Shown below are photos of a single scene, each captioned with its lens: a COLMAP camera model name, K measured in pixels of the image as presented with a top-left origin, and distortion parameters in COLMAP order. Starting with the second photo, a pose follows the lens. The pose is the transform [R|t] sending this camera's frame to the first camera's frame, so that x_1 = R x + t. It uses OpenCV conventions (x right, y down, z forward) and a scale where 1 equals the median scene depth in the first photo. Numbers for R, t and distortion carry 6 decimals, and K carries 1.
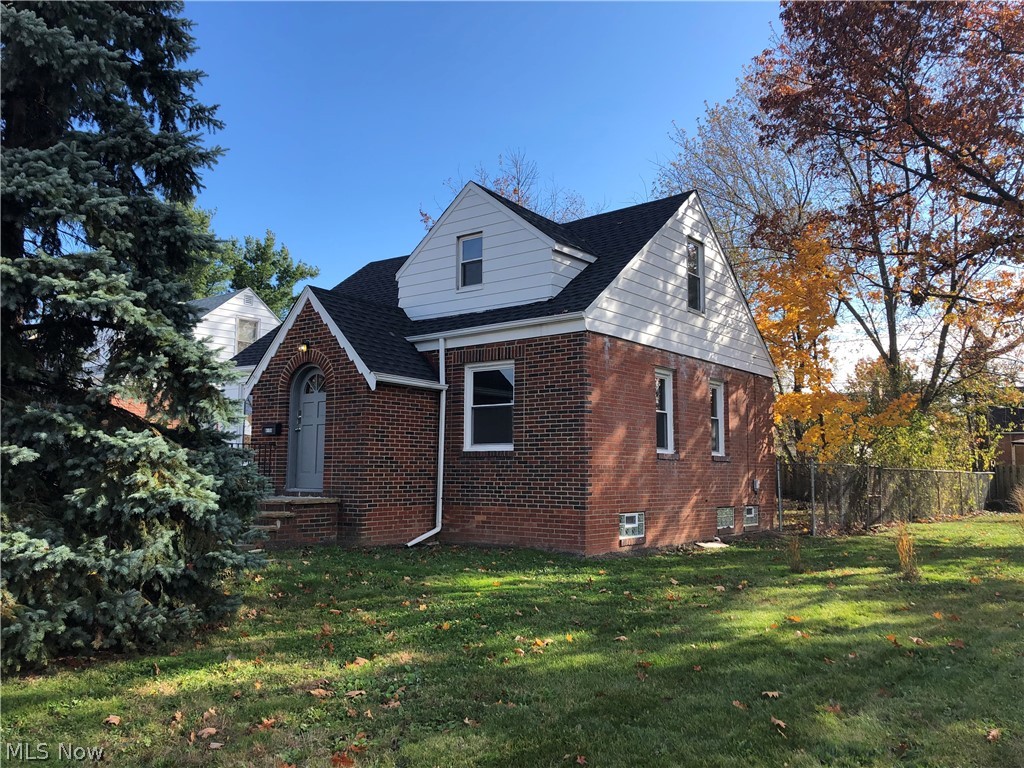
lens RADIAL K [[837.1, 0, 512.0], [0, 837.1, 384.0], [0, 0, 1]] dist [0.007834, 0.002395]
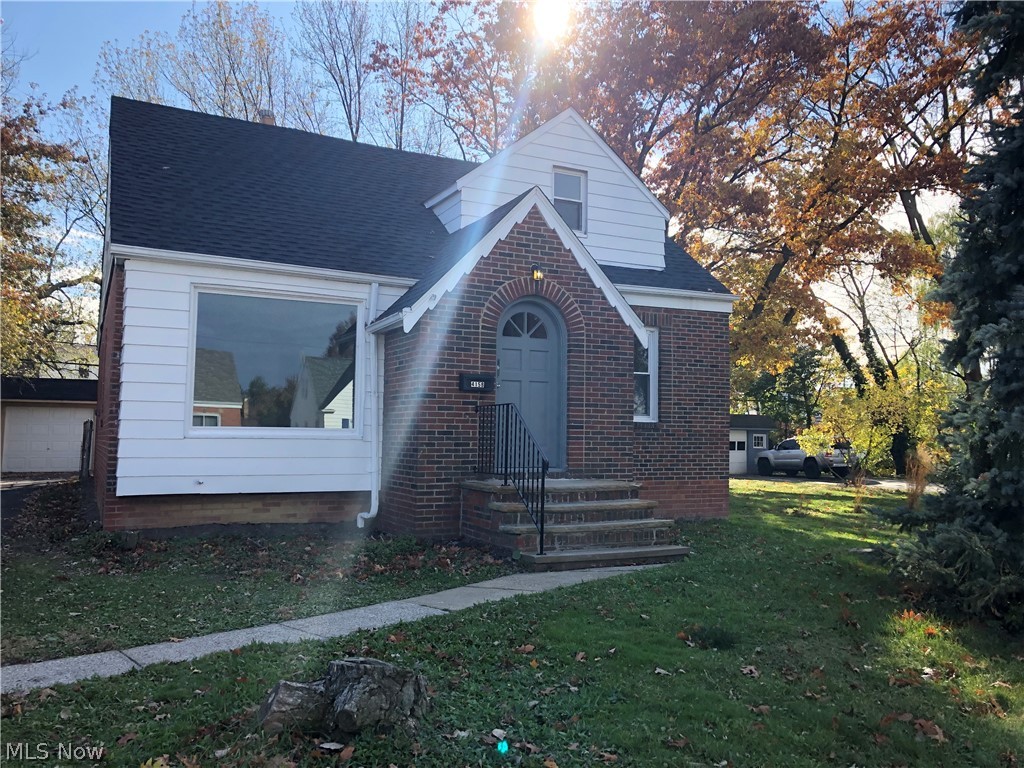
lens RADIAL K [[837.1, 0, 512.0], [0, 837.1, 384.0], [0, 0, 1]] dist [0.007834, 0.002395]
pose [[0.432102, 0.054407, 0.900182, -0.959256], [-0.107374, 0.994182, -0.008547, 0.062900], [-0.895410, -0.092963, 0.435430, 0.744805]]
